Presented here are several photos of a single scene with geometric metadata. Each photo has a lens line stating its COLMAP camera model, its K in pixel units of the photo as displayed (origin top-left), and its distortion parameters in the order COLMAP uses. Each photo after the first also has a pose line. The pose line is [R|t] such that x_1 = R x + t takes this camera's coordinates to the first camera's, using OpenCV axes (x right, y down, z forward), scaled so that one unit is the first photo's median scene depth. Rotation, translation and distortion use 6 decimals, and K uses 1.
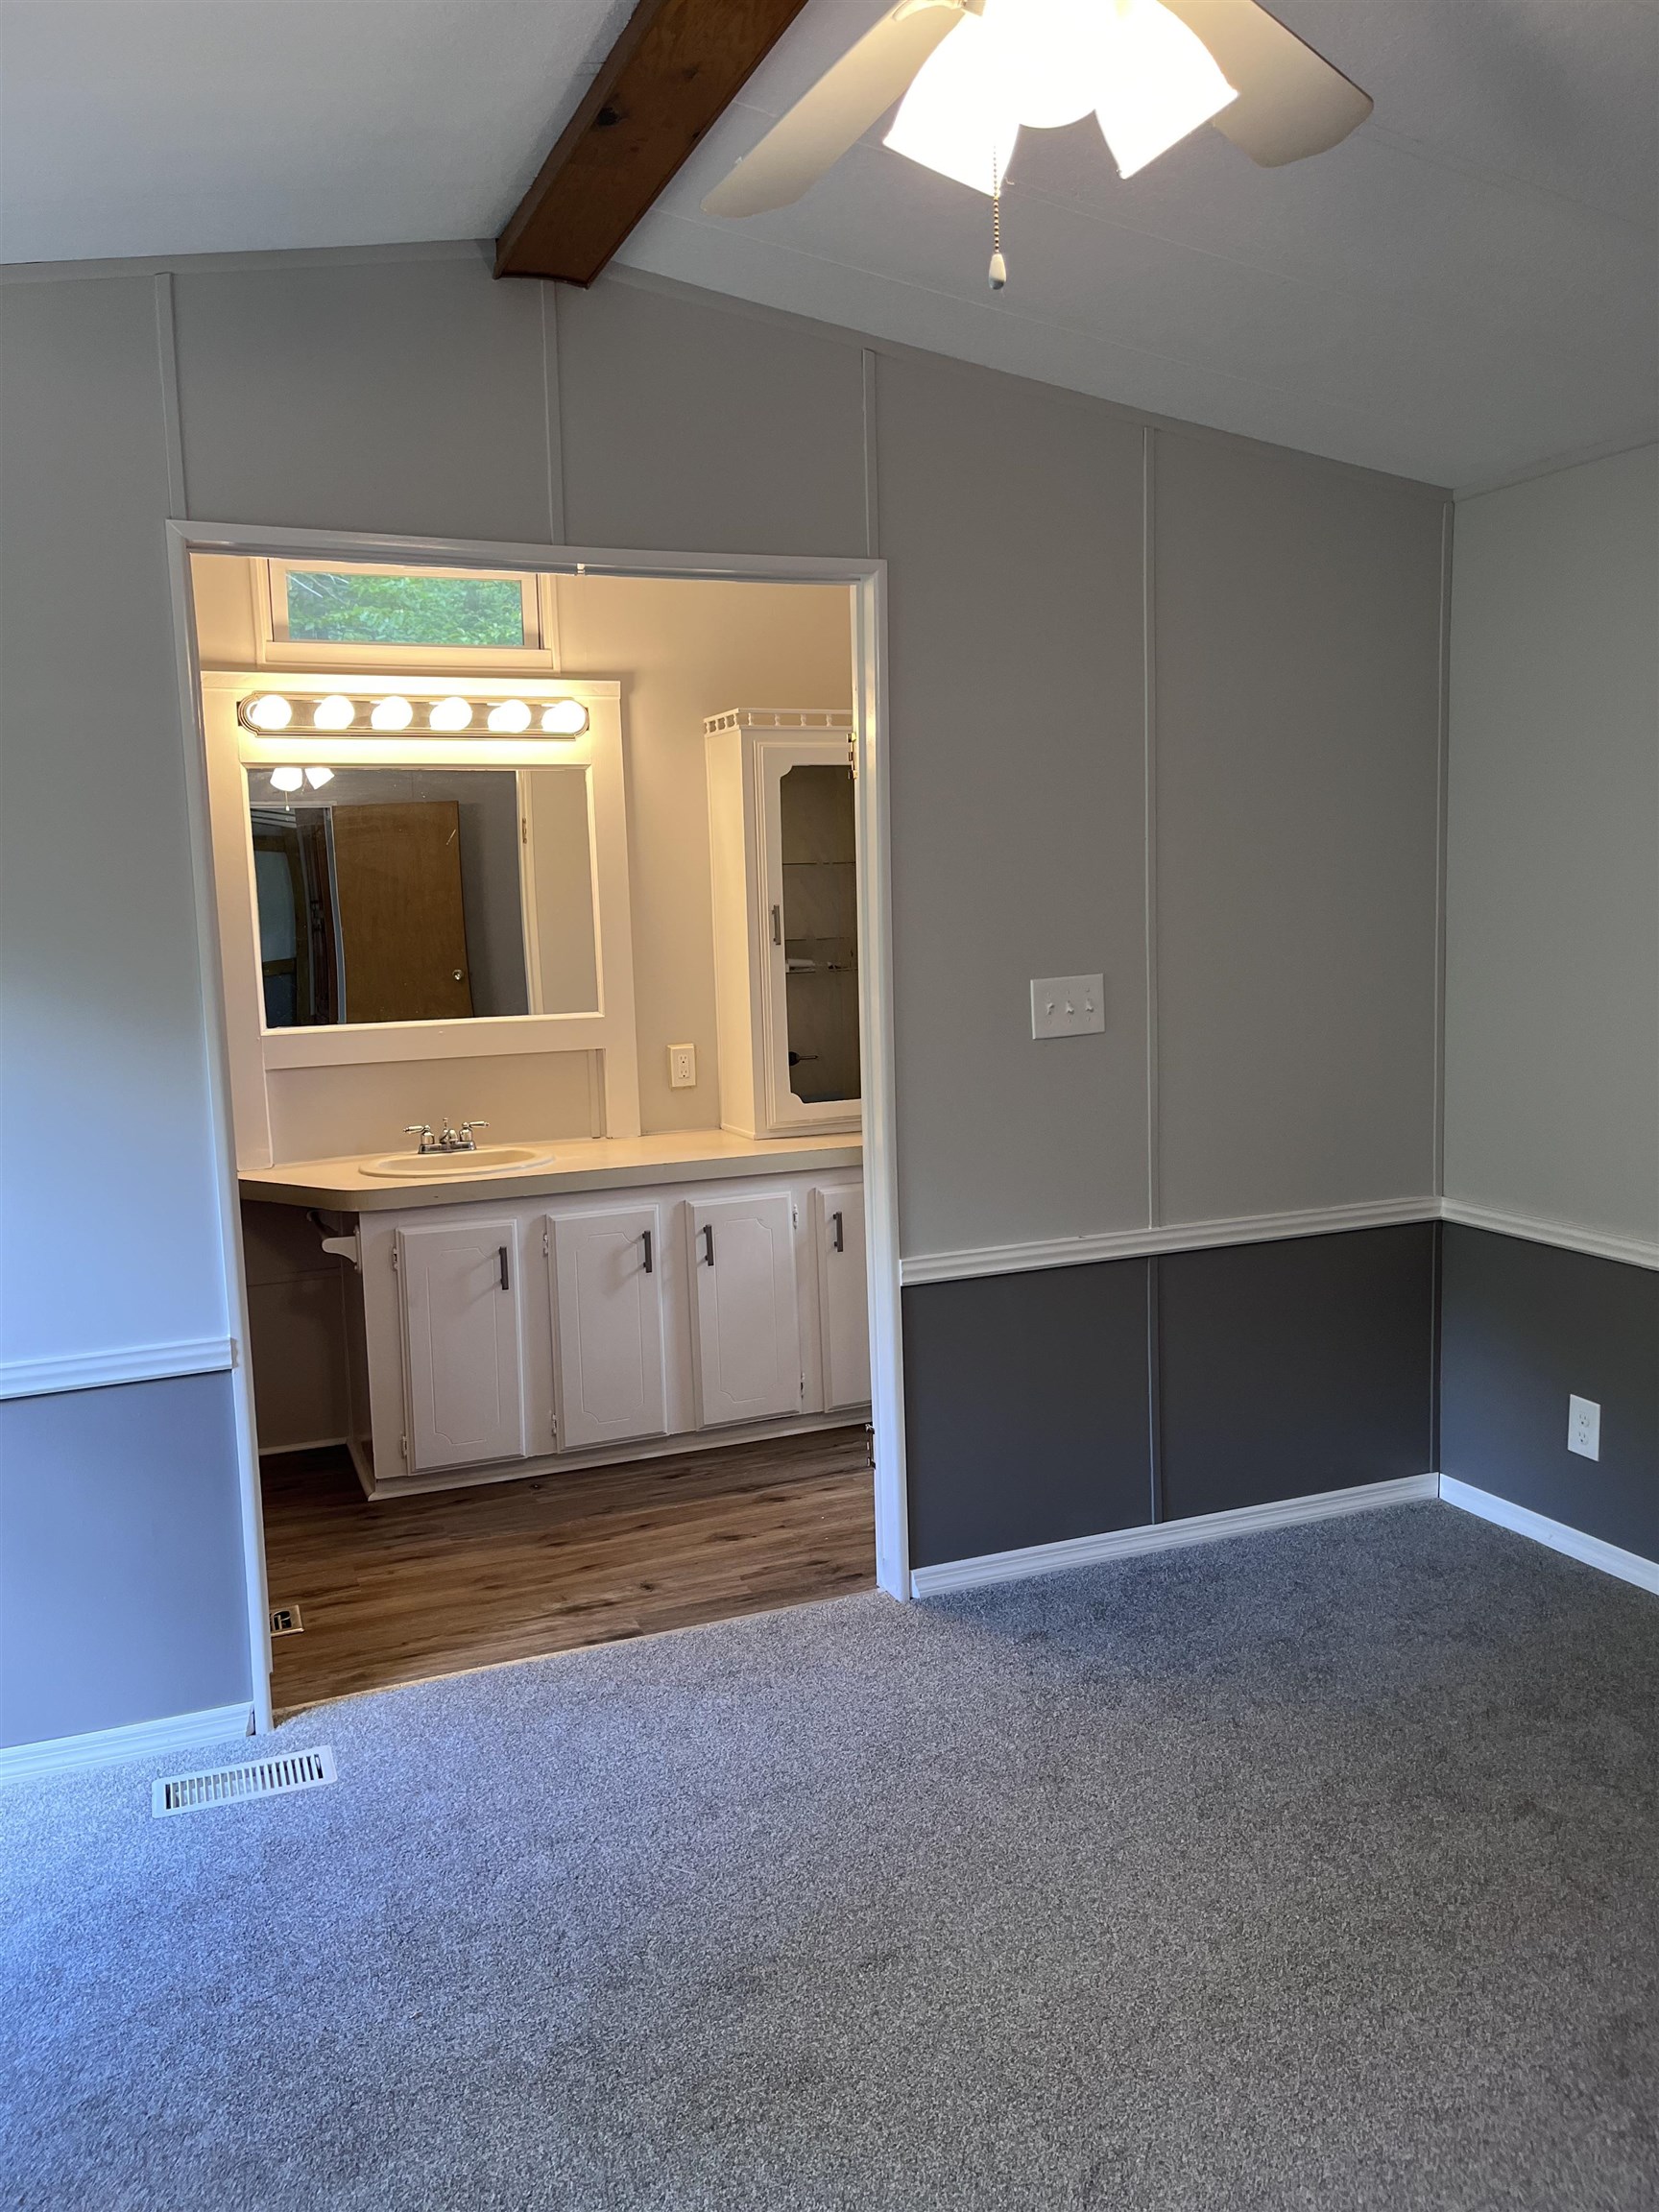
lens RADIAL K [[1710.3, 0, 824.1], [0, 1710.3, 1125.1], [0, 0, 1]] dist [0.102790, -0.123454]
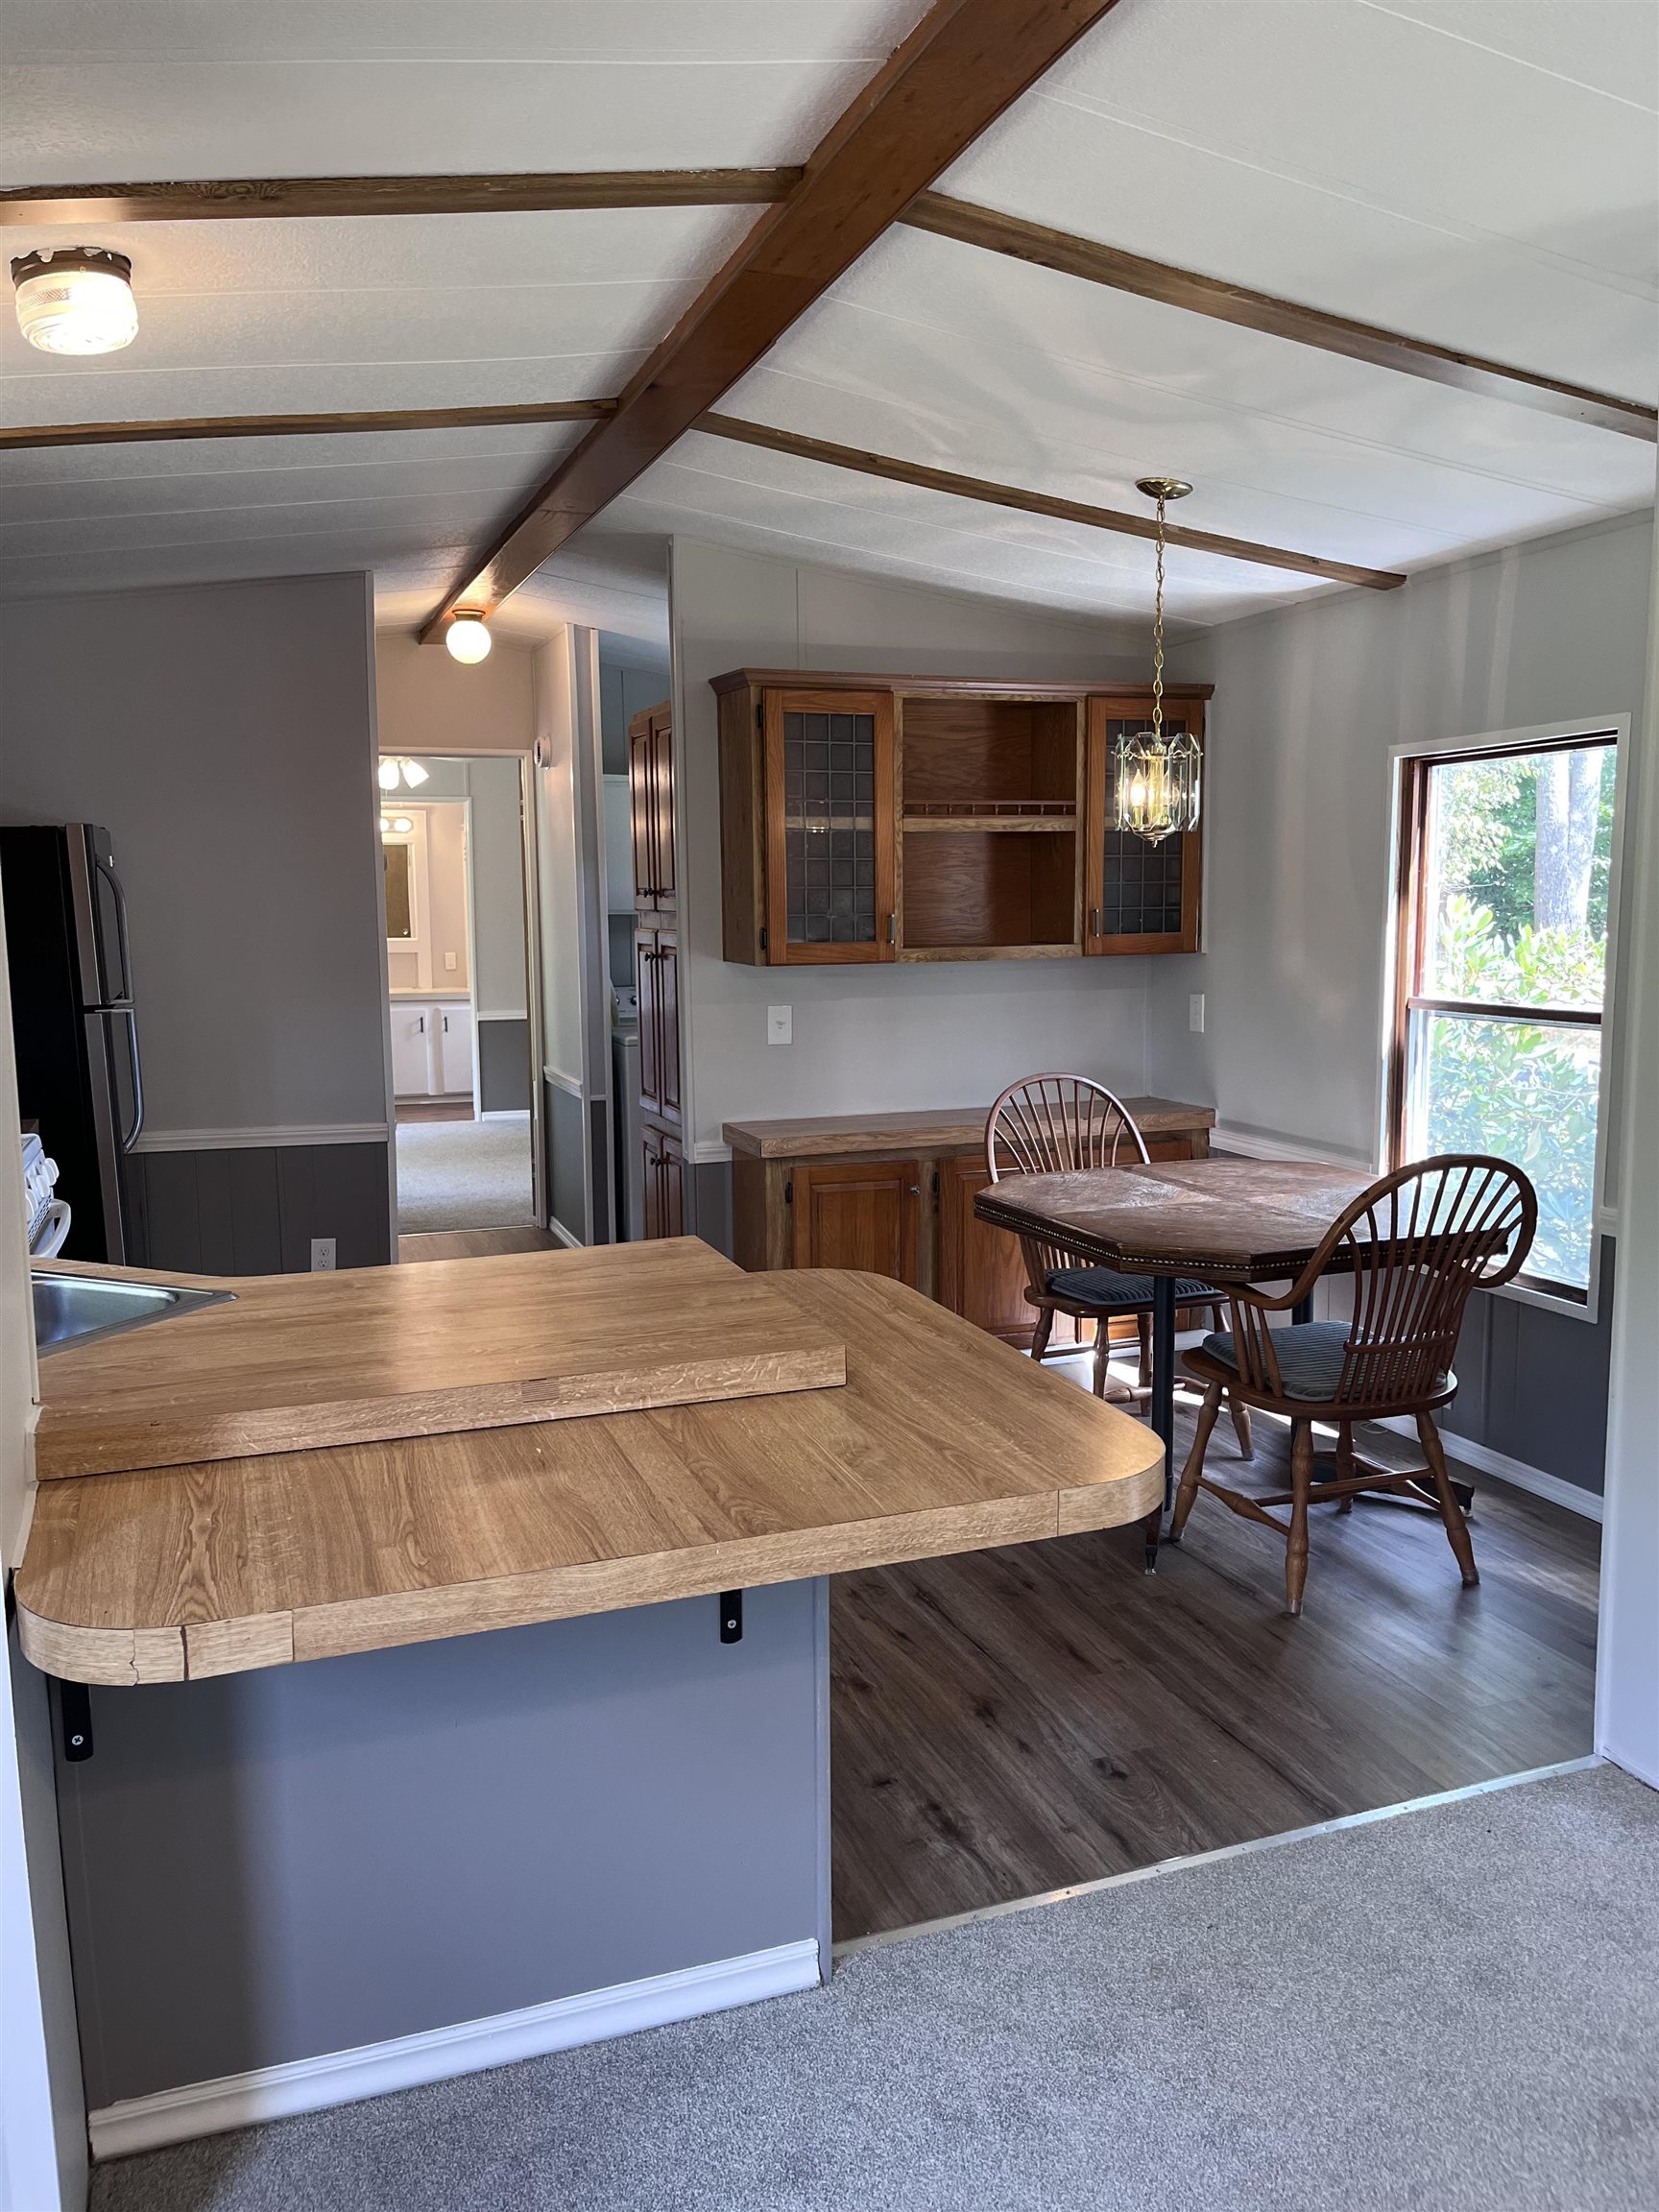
lens RADIAL K [[1710.3, 0, 824.1], [0, 1710.3, 1125.1], [0, 0, 1]] dist [0.102790, -0.123454]
pose [[0.998462, 0.025215, -0.049384, 0.668485], [-0.024954, 0.999671, 0.005884, 0.199010], [0.049516, -0.004643, 0.998763, -1.682768]]
